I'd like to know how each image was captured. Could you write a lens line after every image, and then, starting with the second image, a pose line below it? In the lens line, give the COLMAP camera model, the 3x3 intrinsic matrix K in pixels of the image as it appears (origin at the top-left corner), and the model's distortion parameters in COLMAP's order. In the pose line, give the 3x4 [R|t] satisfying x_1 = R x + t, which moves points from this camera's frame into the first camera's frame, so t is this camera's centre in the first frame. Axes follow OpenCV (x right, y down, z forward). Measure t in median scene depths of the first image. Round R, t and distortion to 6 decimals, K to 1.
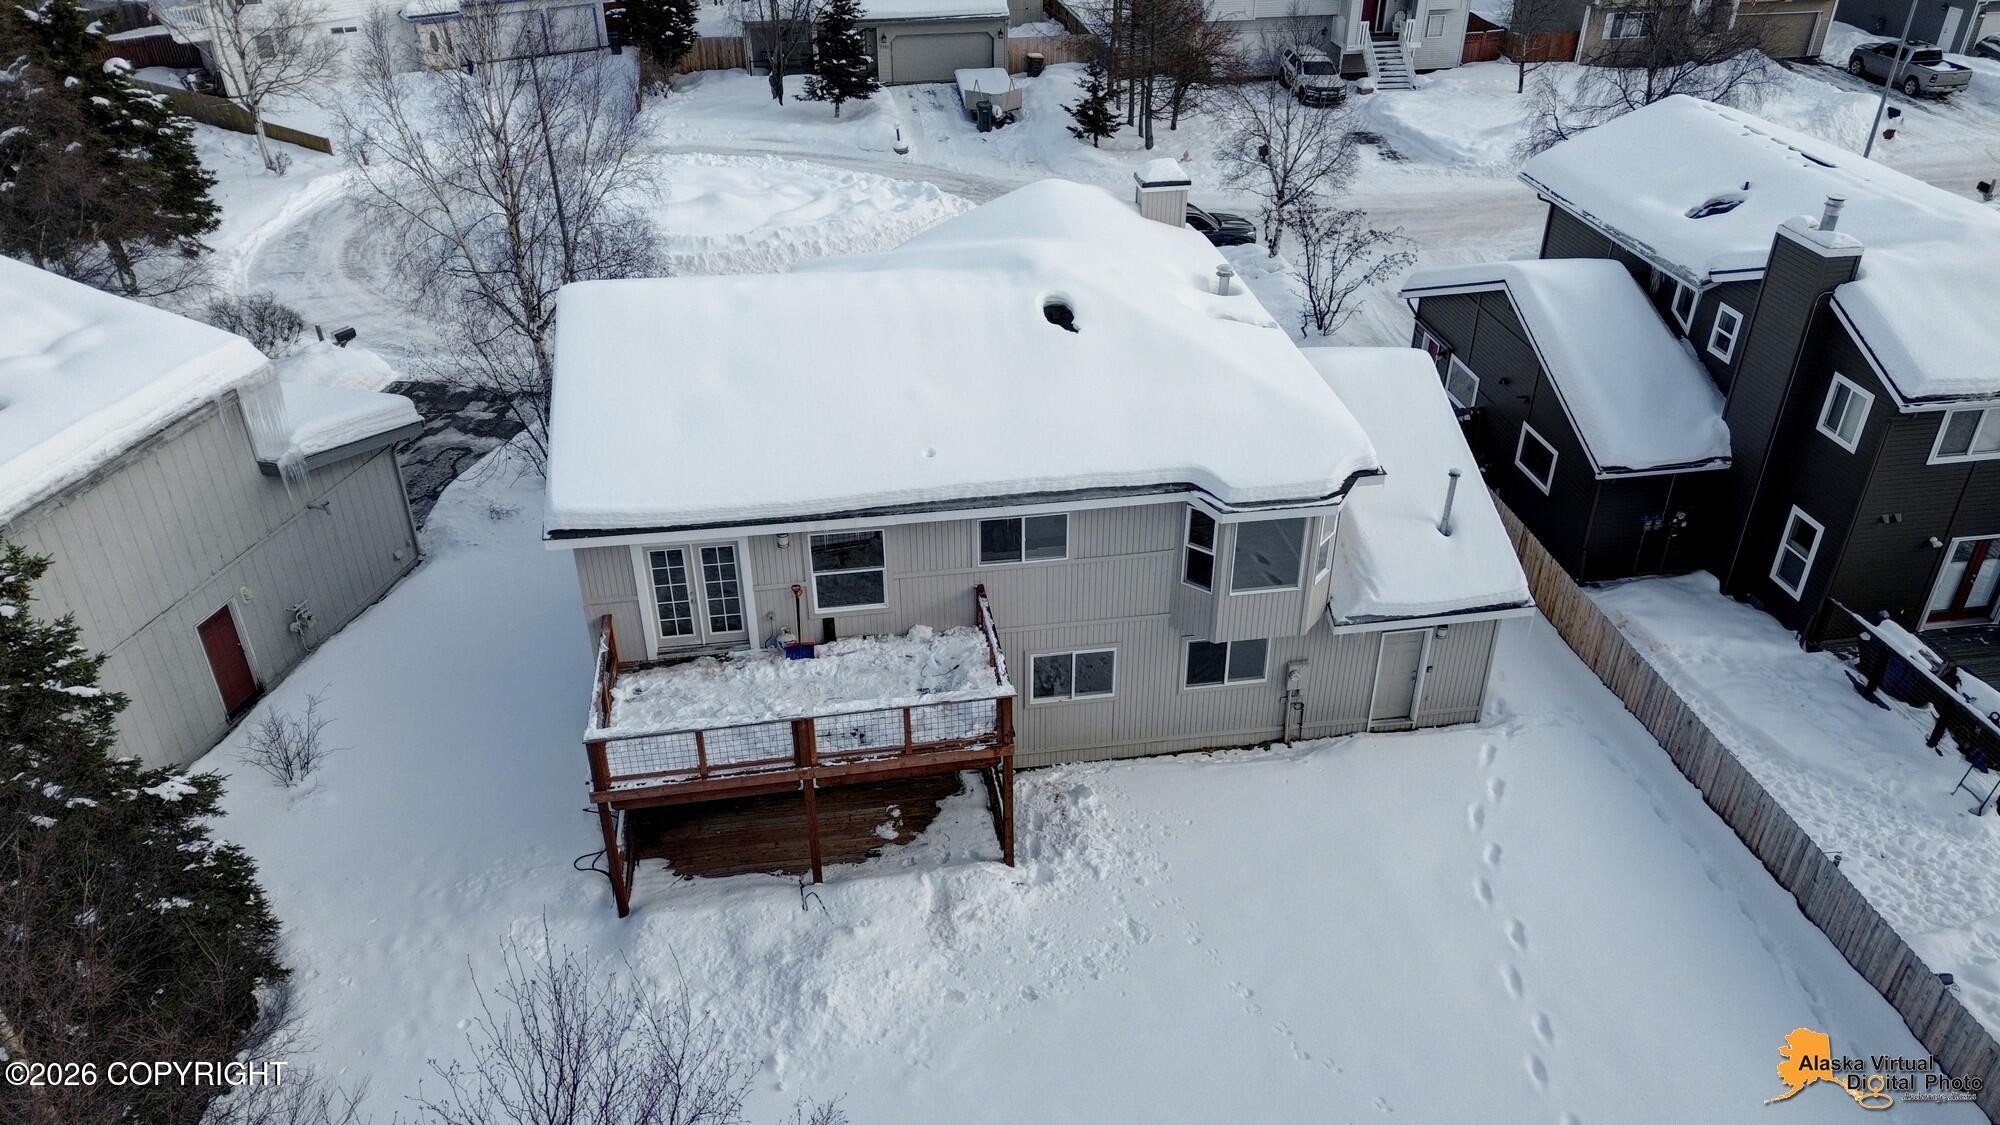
lens RADIAL K [[1411.8, 0, 1009.3], [0, 1411.8, 553.8], [0, 0, 1]] dist [0.060877, -0.055722]
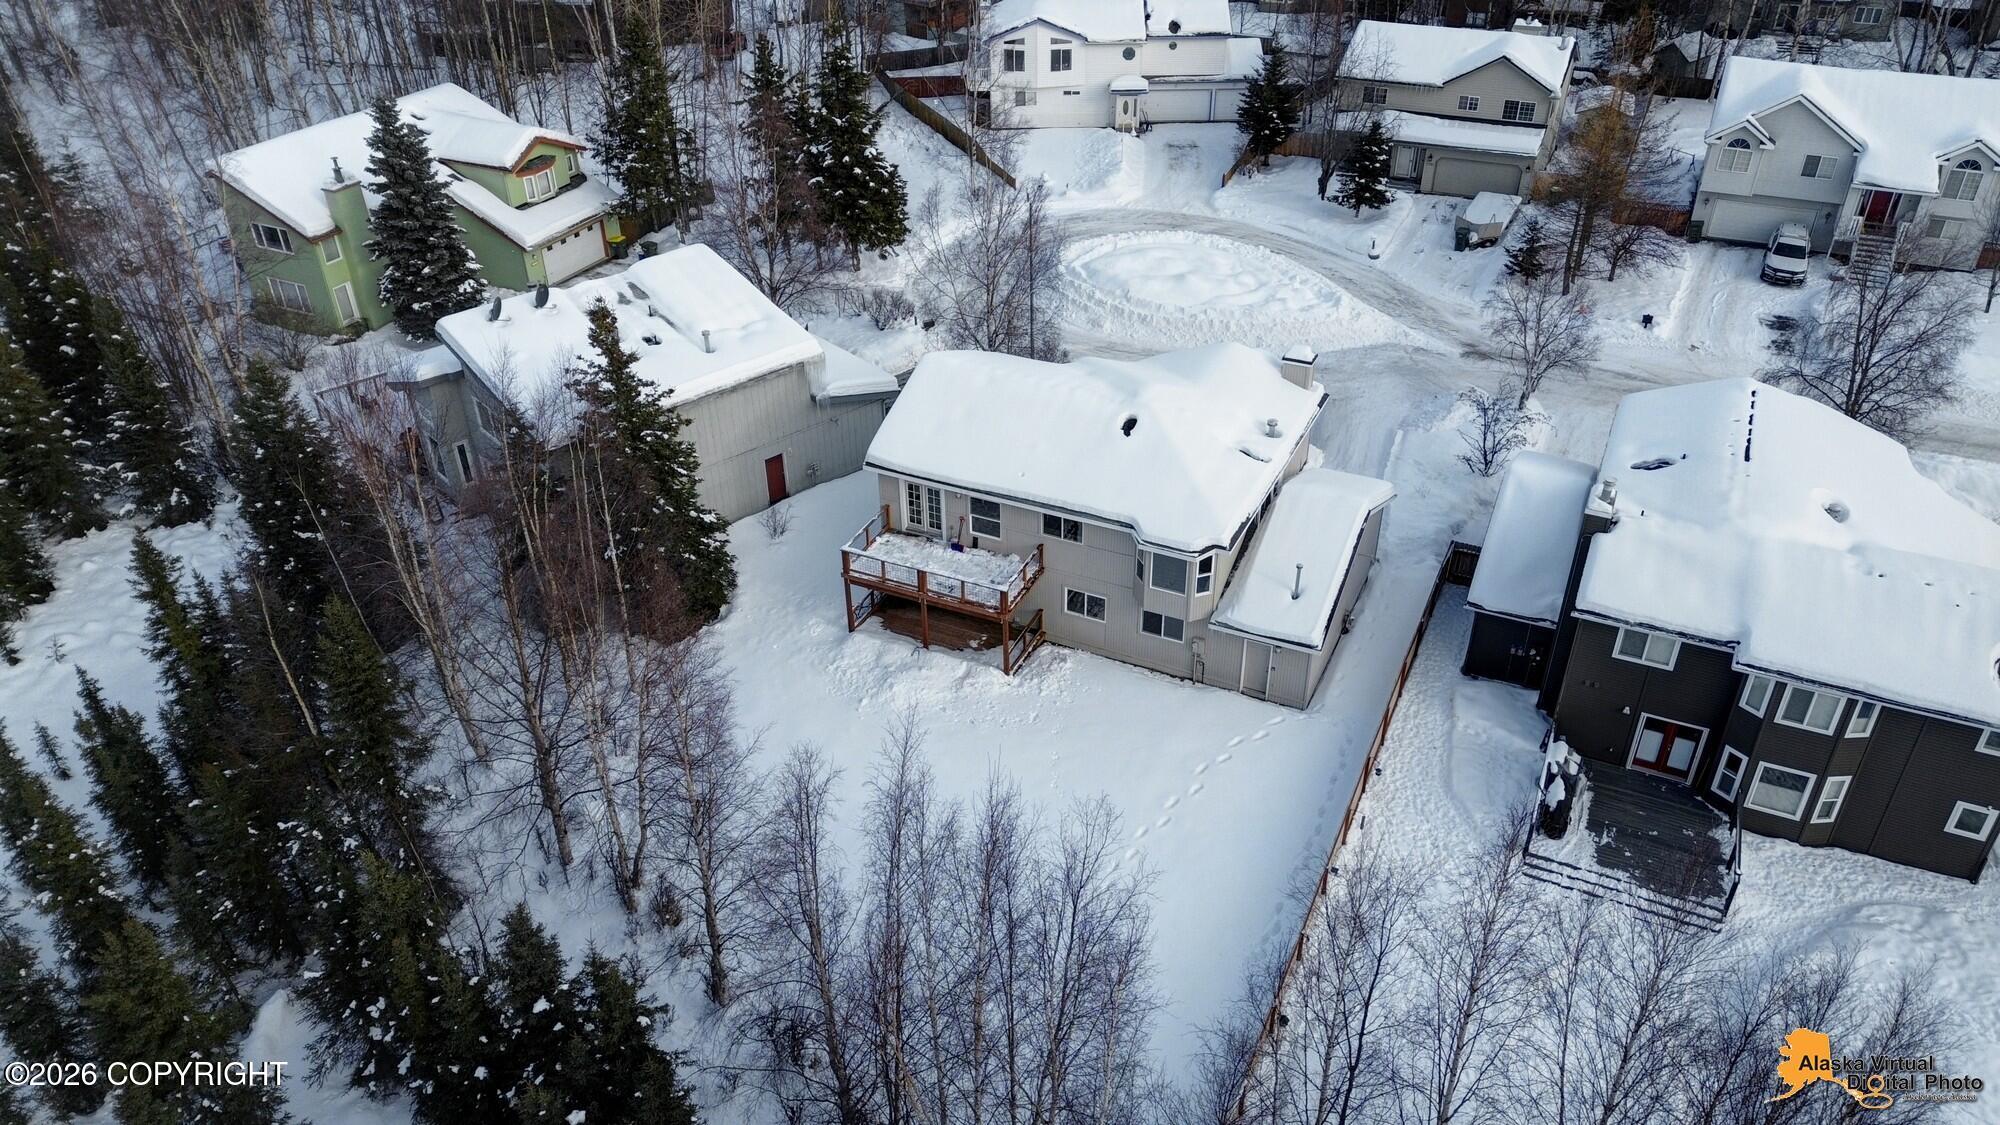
lens RADIAL K [[1411.8, 0, 1009.9], [0, 1411.8, 556.6], [0, 0, 1]] dist [0.060877, -0.055722]
pose [[0.828019, 0.303955, -0.471164, 0.903717], [-0.286161, 0.951722, 0.111073, -0.172823], [0.482178, 0.042858, 0.875024, -0.802712]]
